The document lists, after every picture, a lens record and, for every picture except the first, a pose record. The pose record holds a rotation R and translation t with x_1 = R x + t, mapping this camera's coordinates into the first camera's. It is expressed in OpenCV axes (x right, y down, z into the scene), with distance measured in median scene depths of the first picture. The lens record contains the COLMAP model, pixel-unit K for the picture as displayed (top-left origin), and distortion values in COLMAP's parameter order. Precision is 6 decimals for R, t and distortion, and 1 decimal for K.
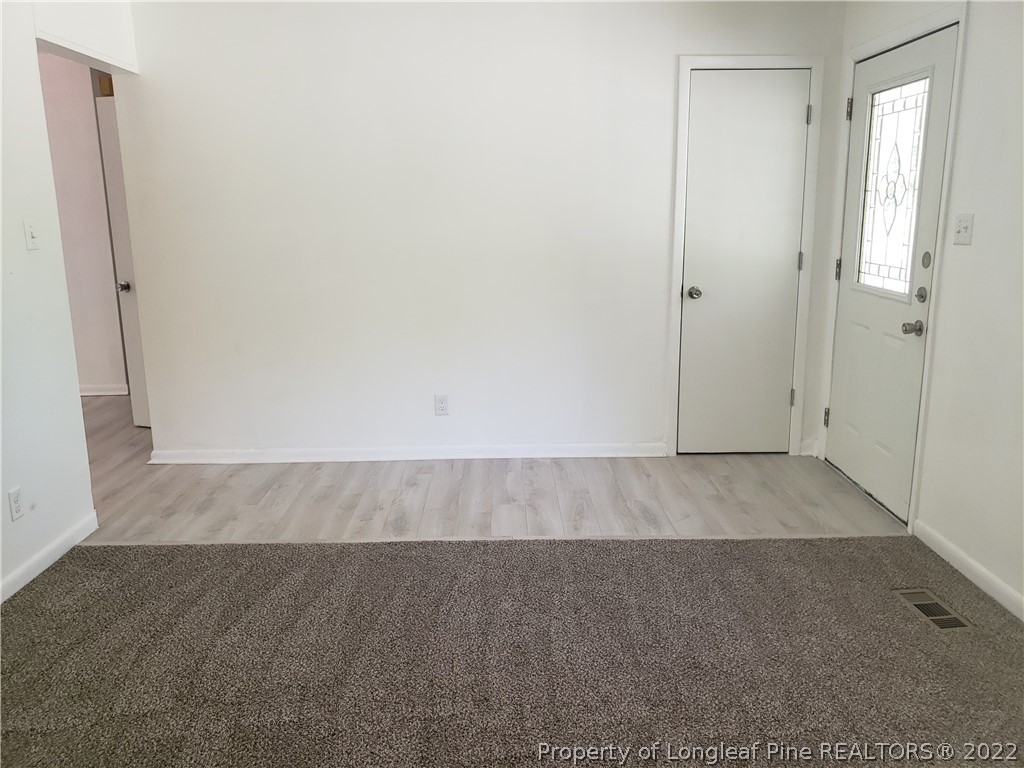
lens RADIAL K [[803.3, 0, 511.9], [0, 803.3, 383.6], [0, 0, 1]] dist [0.008619, 0.003436]
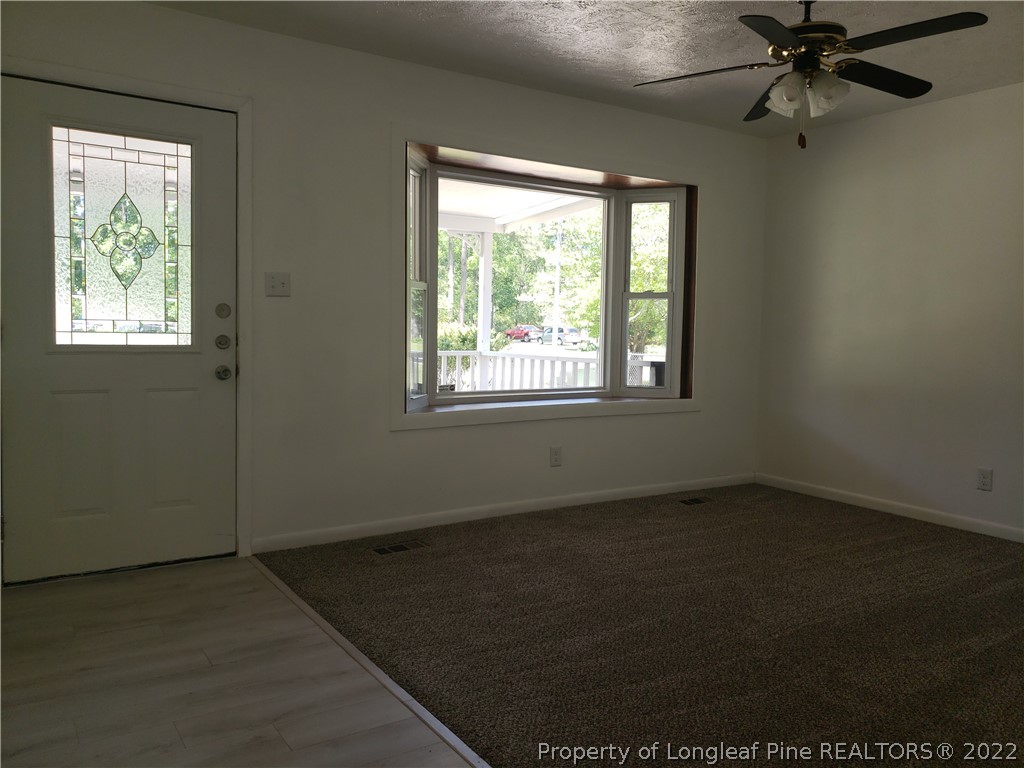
lens RADIAL K [[803.3, 0, 511.6], [0, 803.3, 383.6], [0, 0, 1]] dist [0.008619, 0.003436]
pose [[-0.563027, -0.055990, 0.824540, -0.571848], [0.163766, 0.970359, 0.177717, -0.170498], [-0.810050, 0.235091, -0.537169, 1.174255]]
